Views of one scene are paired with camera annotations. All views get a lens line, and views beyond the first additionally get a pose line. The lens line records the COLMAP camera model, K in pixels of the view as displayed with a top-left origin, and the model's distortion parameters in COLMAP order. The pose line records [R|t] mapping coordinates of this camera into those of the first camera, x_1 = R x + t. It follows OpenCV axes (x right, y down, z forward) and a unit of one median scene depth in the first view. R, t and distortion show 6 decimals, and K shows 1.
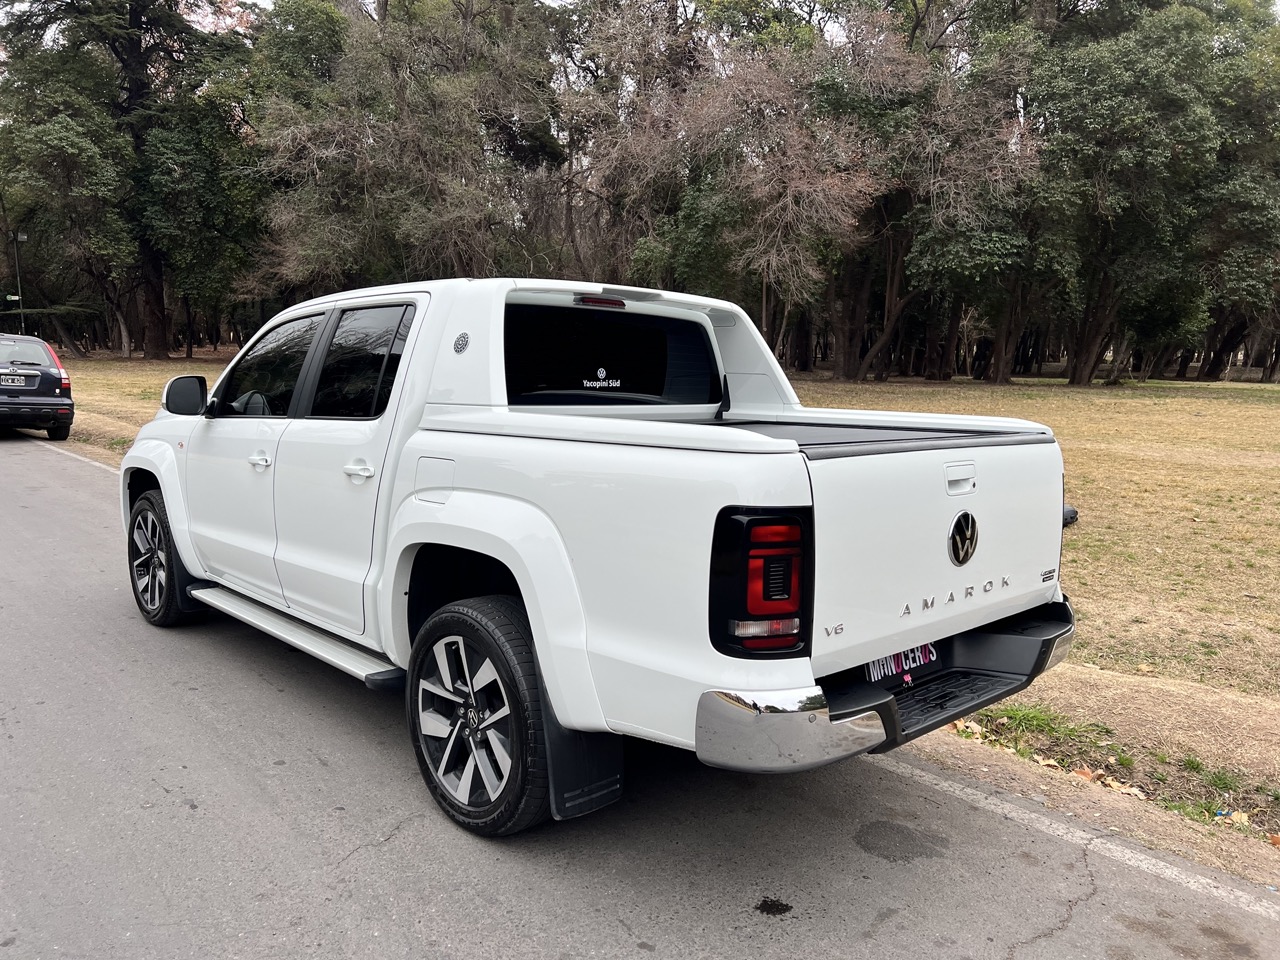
lens RADIAL K [[956.3, 0, 642.1], [0, 956.3, 476.6], [0, 0, 1]] dist [0.054682, -0.058048]
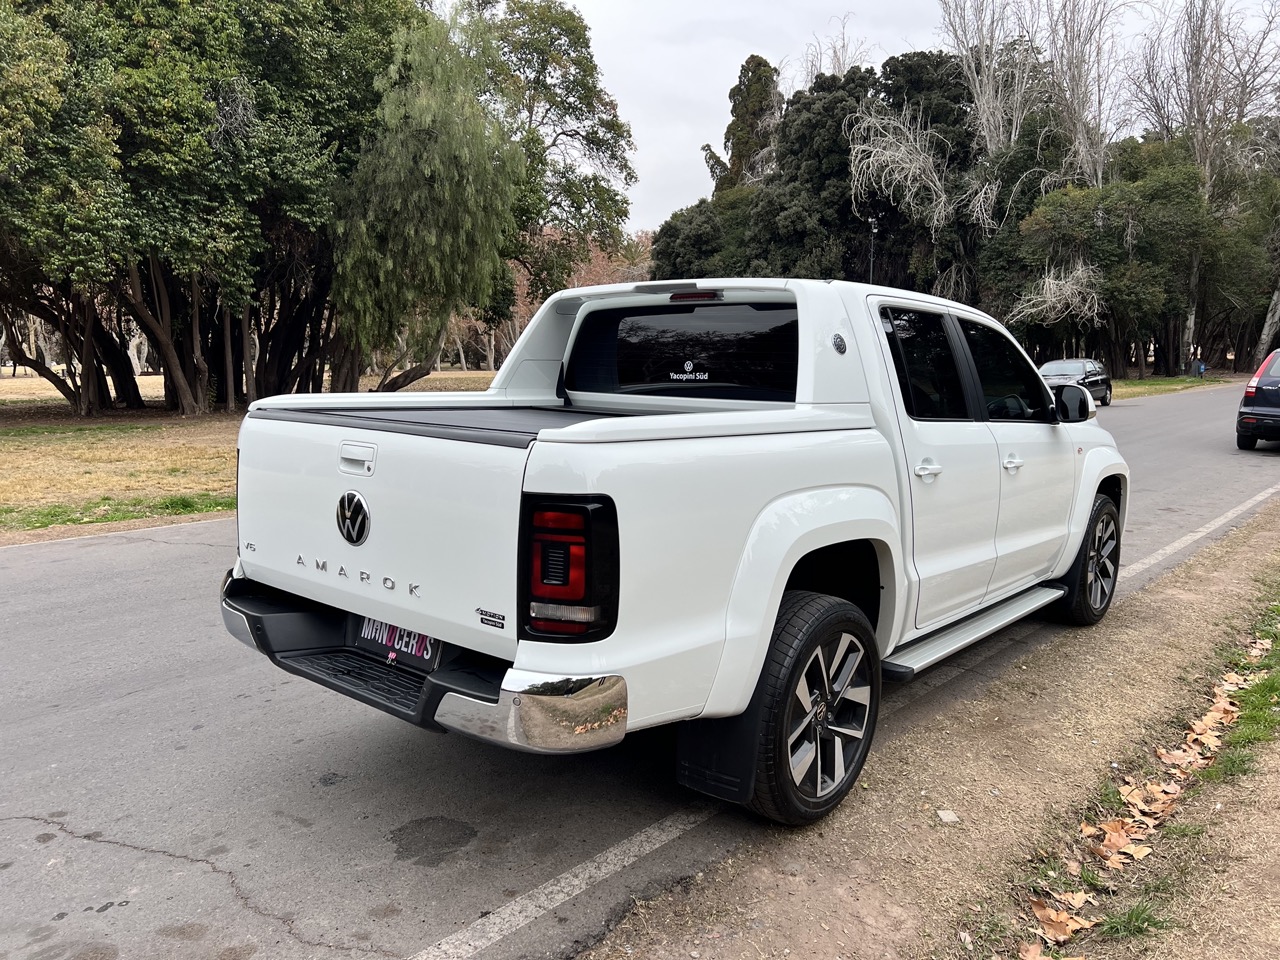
lens RADIAL K [[959.9, 0, 640.5], [0, 959.9, 465.0], [0, 0, 1]] dist [0.052481, -0.052138]
pose [[0.101308, 0.084837, -0.991231, 0.247949], [-0.119372, 0.990196, 0.072548, -0.018205], [0.987667, 0.110976, 0.110442, 0.215049]]
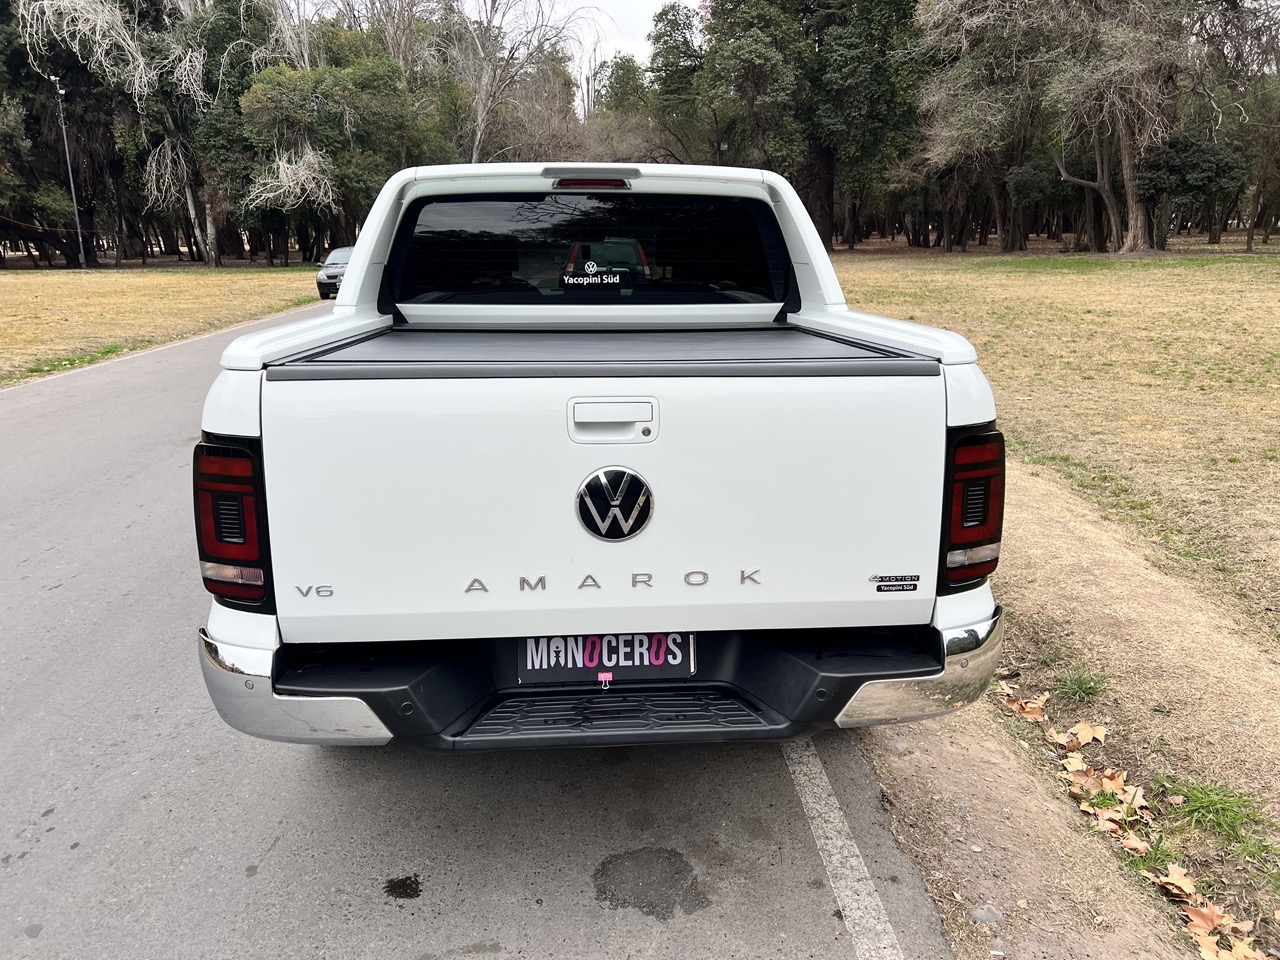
lens RADIAL K [[956.3, 0, 642.1], [0, 956.3, 476.6], [0, 0, 1]] dist [0.054682, -0.058048]
pose [[0.772715, 0.119162, -0.623467, 0.143313], [-0.047766, 0.990352, 0.130084, -0.008810], [0.632953, -0.070738, 0.770952, 0.085855]]
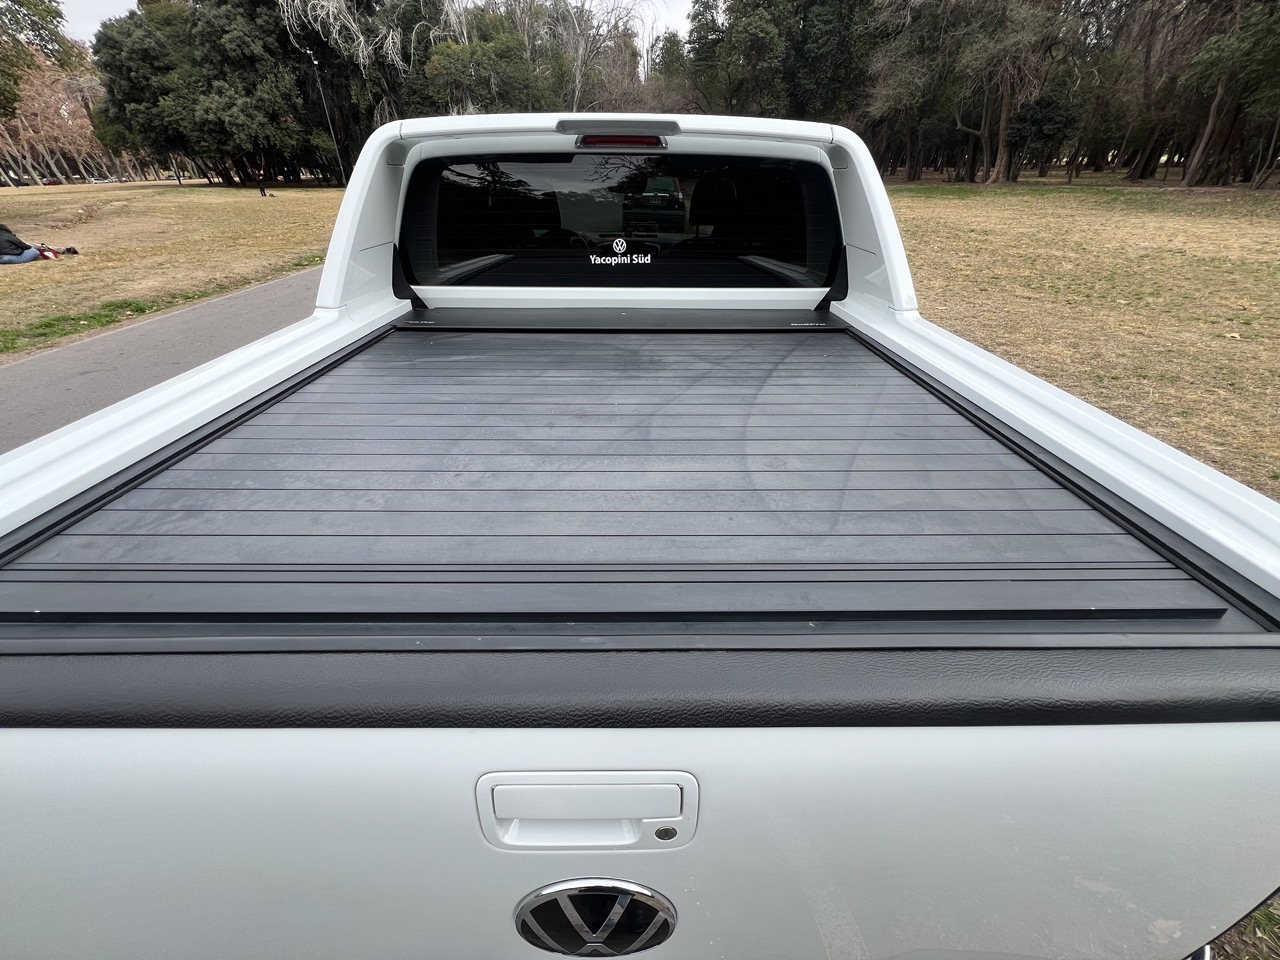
lens RADIAL K [[511.5, 0, 640.0], [0, 511.5, 480.0], [0, 0, 1]] dist [-0.003205, 0.000344]
pose [[0.731154, 0.331174, -0.596437, 0.073496], [-0.061204, 0.902586, 0.426136, -0.029014], [0.679461, -0.275067, 0.680199, 0.169244]]
